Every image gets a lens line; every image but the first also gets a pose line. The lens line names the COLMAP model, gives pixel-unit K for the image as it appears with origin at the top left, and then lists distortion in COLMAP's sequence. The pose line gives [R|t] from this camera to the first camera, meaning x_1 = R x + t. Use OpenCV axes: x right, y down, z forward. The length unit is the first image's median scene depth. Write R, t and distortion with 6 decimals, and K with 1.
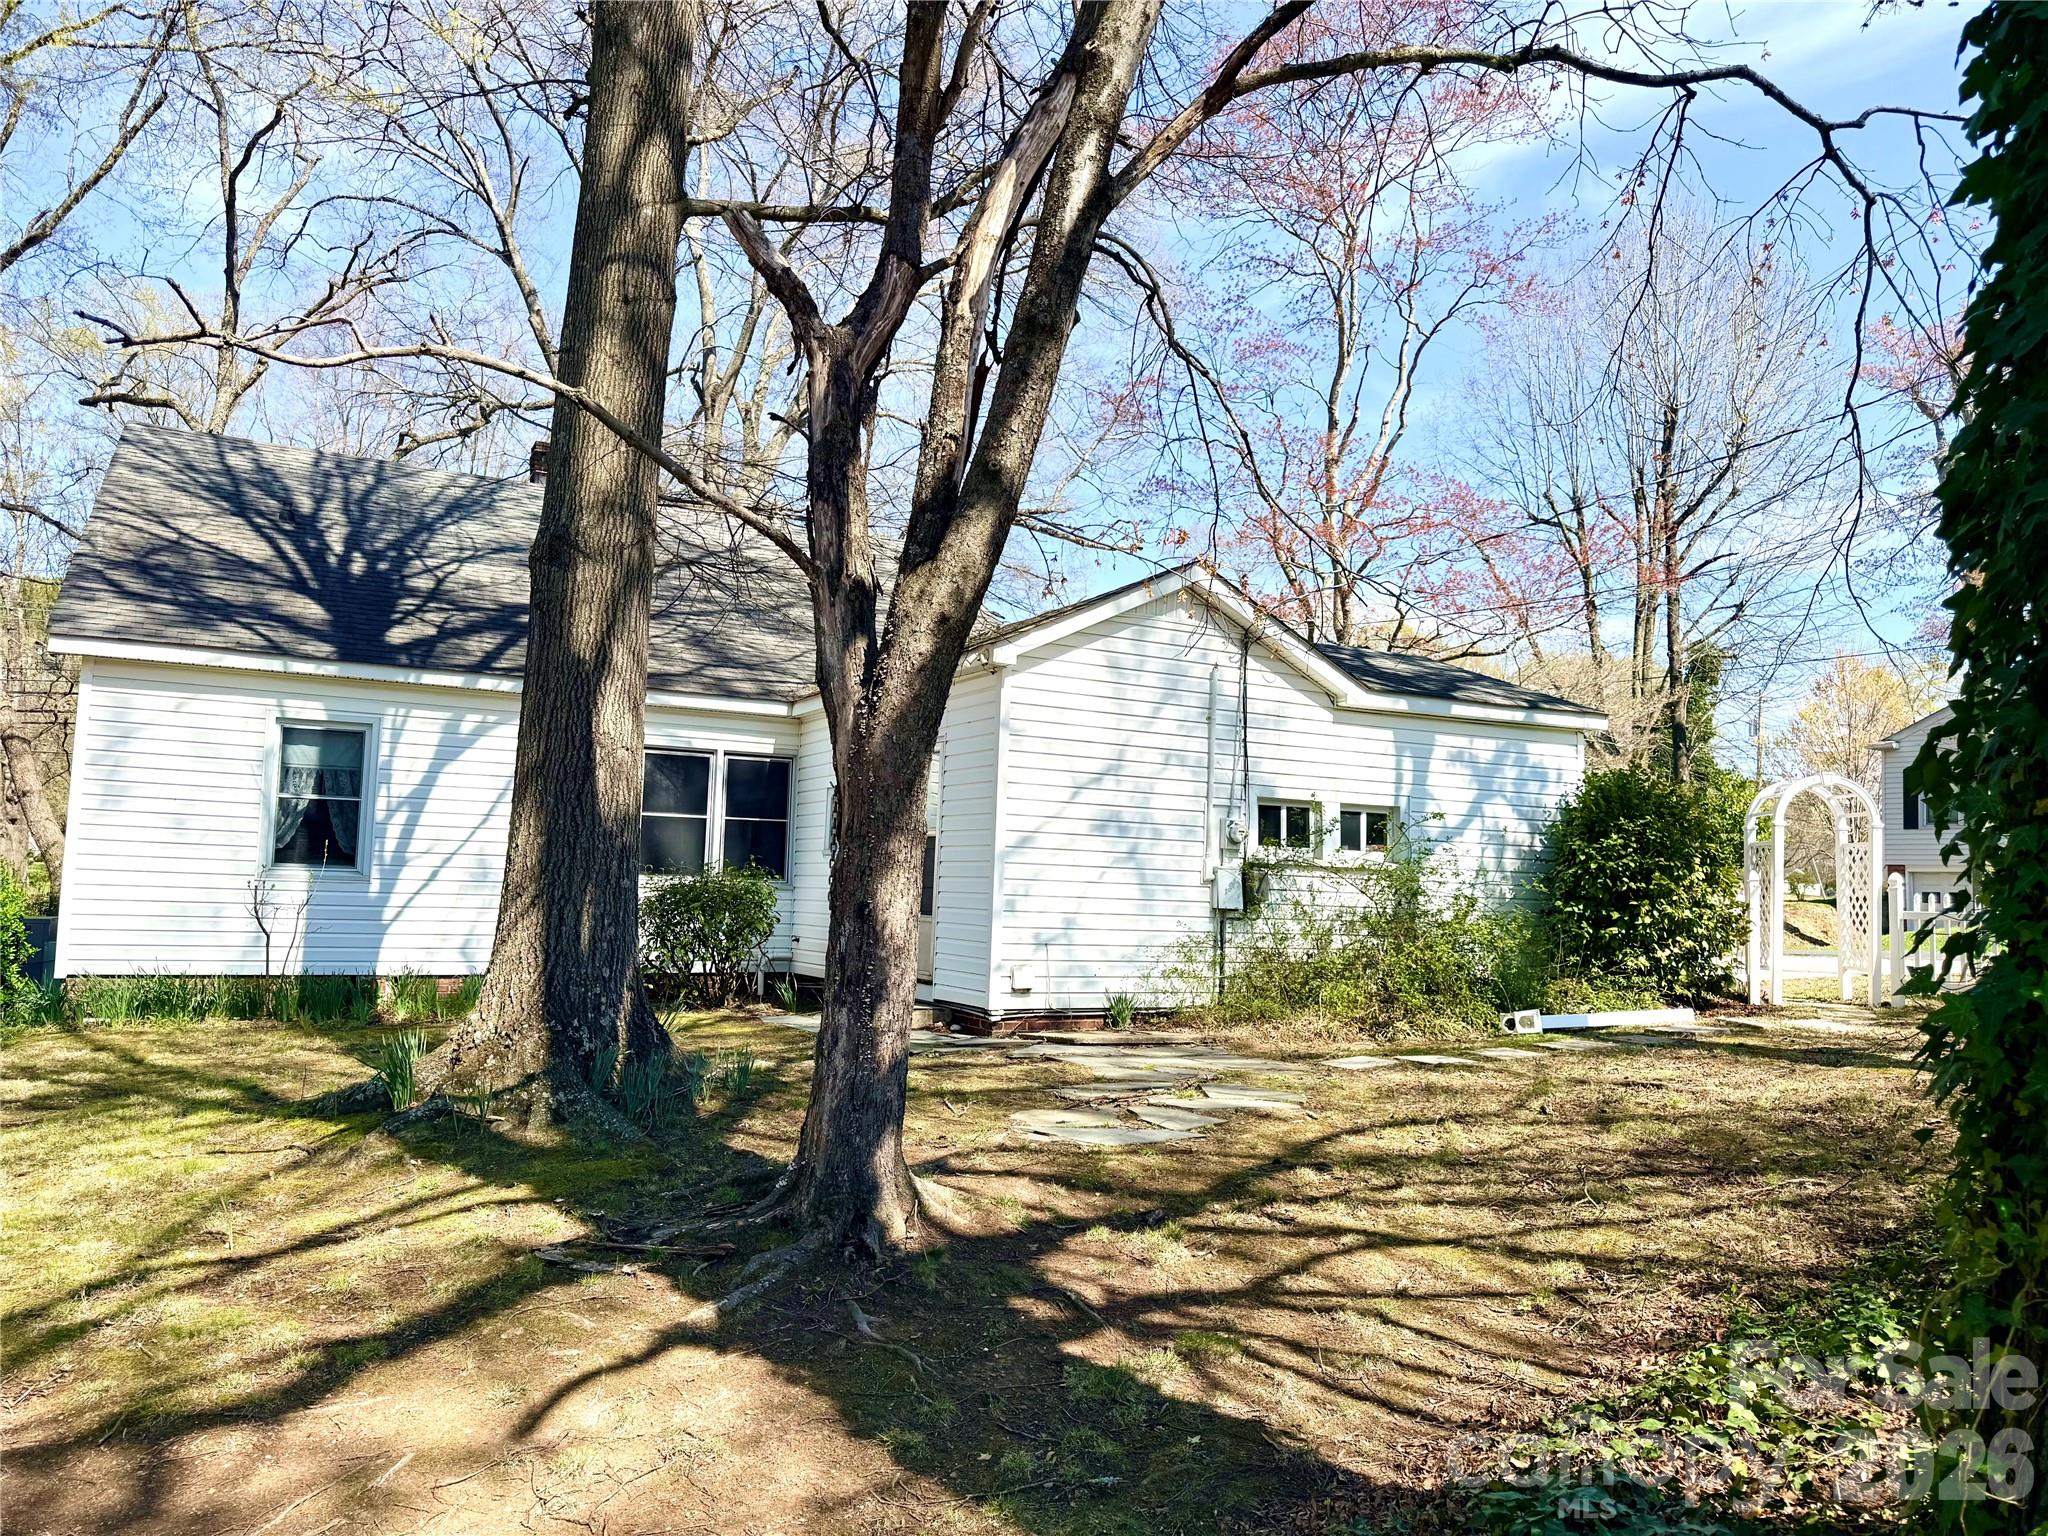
lens RADIAL K [[1456.0, 0, 1024.0], [0, 1456.0, 768.0], [0, 0, 1]] dist [0.106849, -0.131577]
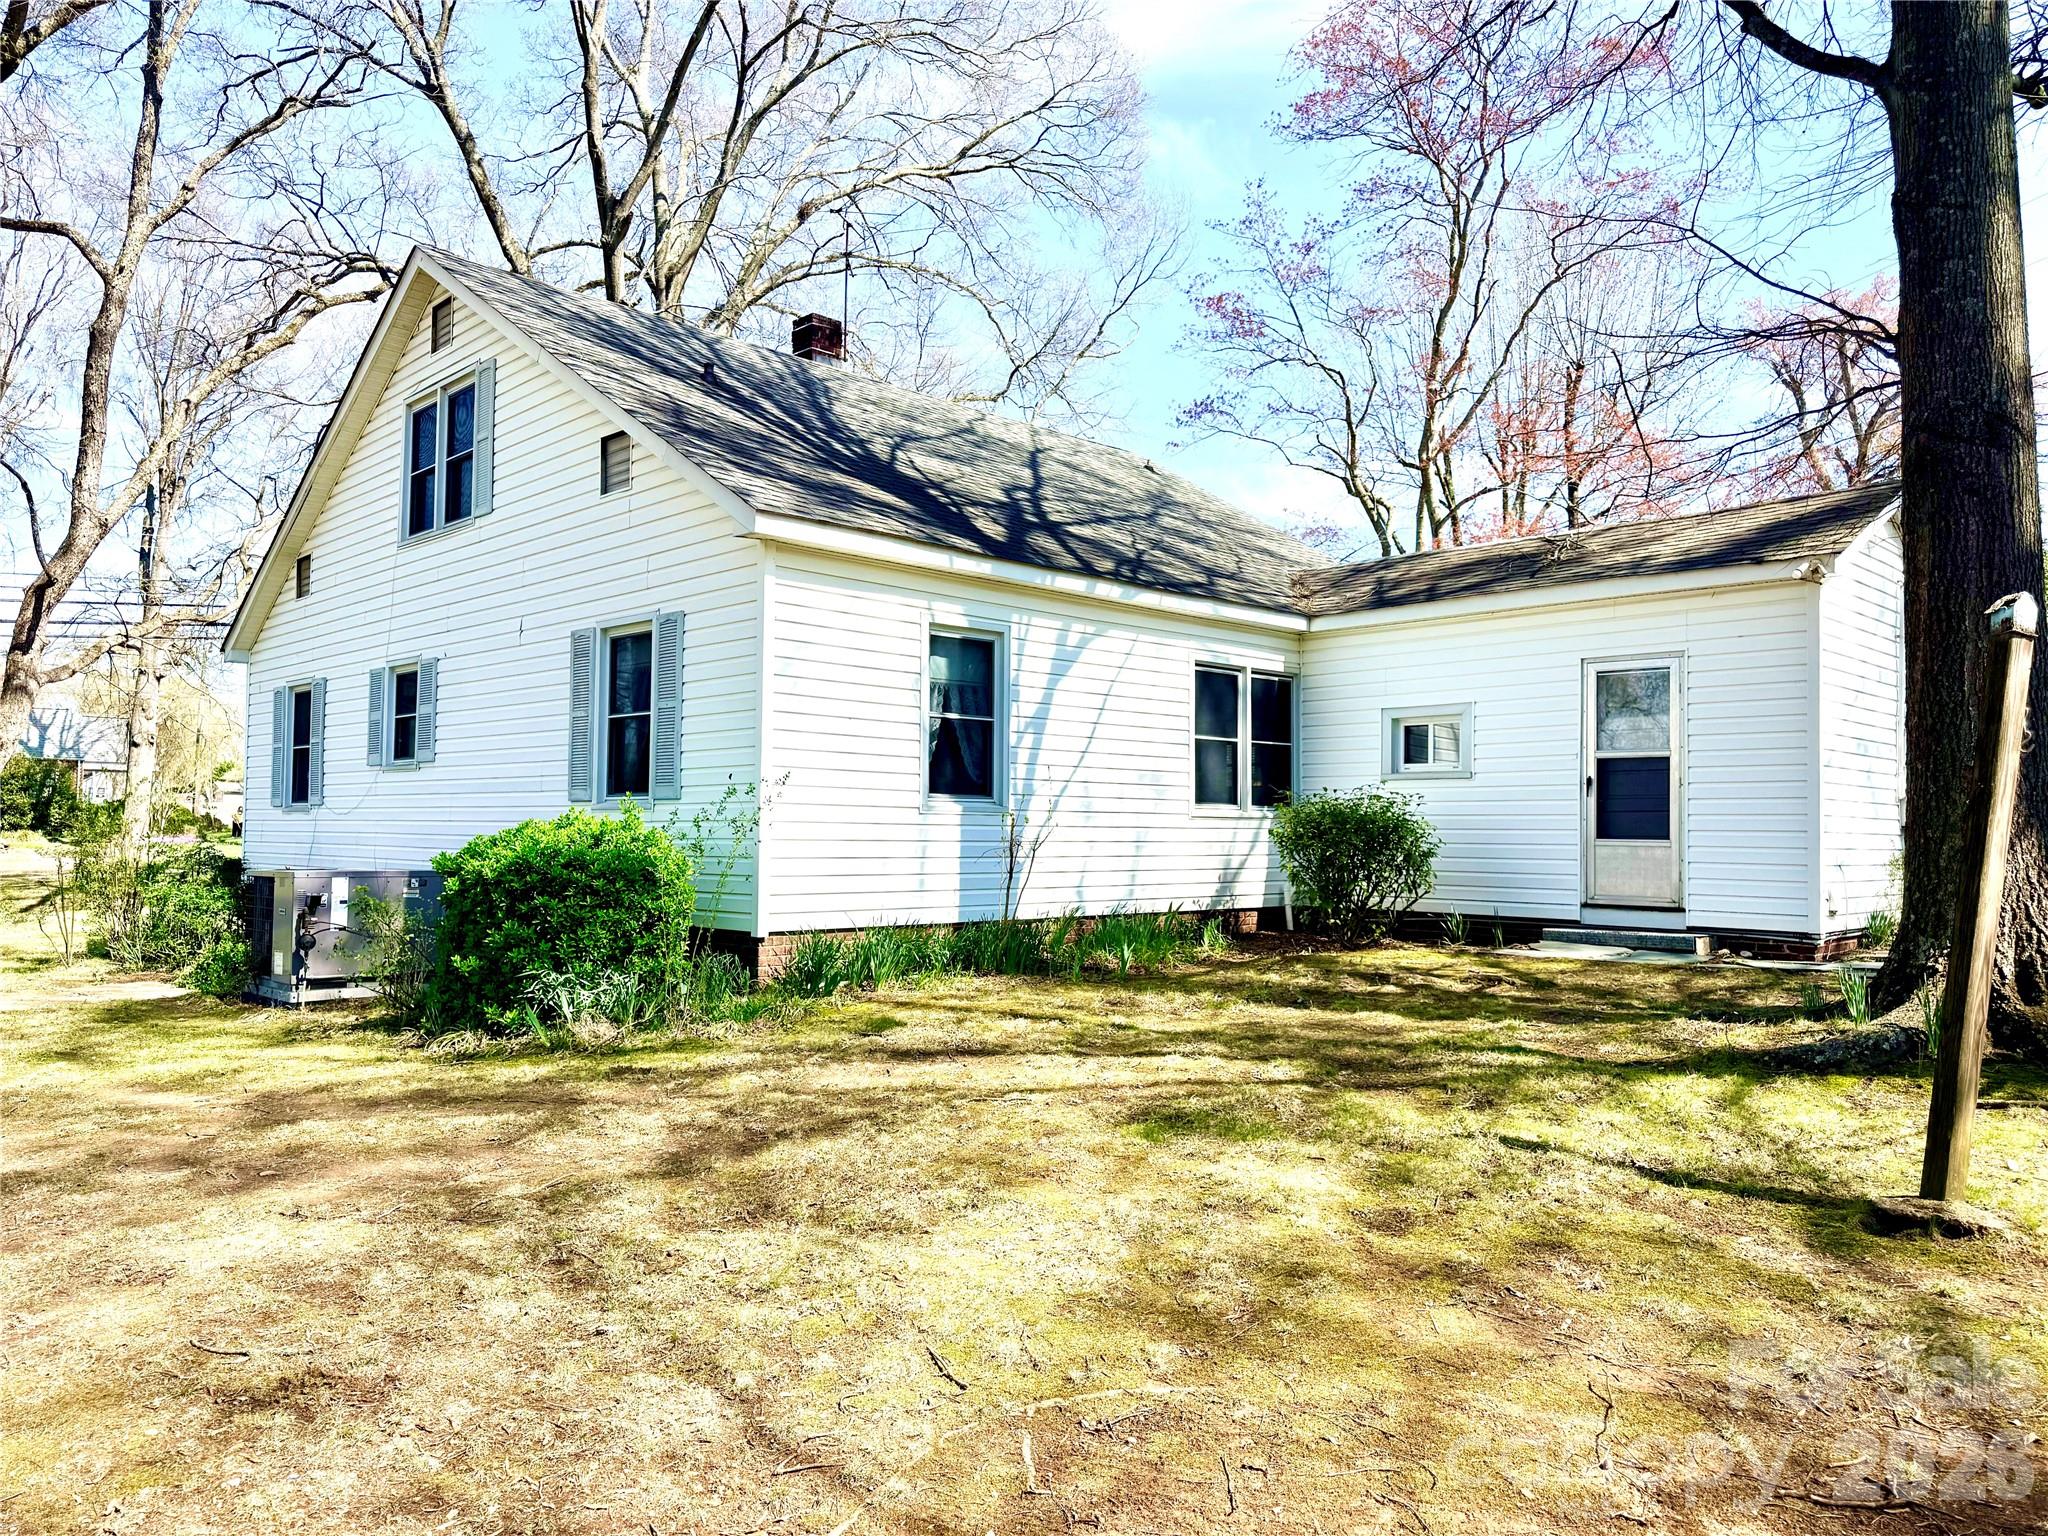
lens RADIAL K [[1456.0, 0, 1024.0], [0, 1456.0, 768.0], [0, 0, 1]] dist [0.106849, -0.131577]
pose [[0.956316, -0.011114, 0.292125, -0.680261], [-0.002239, 0.998969, 0.045336, 0.010913], [-0.292328, -0.044010, 0.955305, 0.170726]]
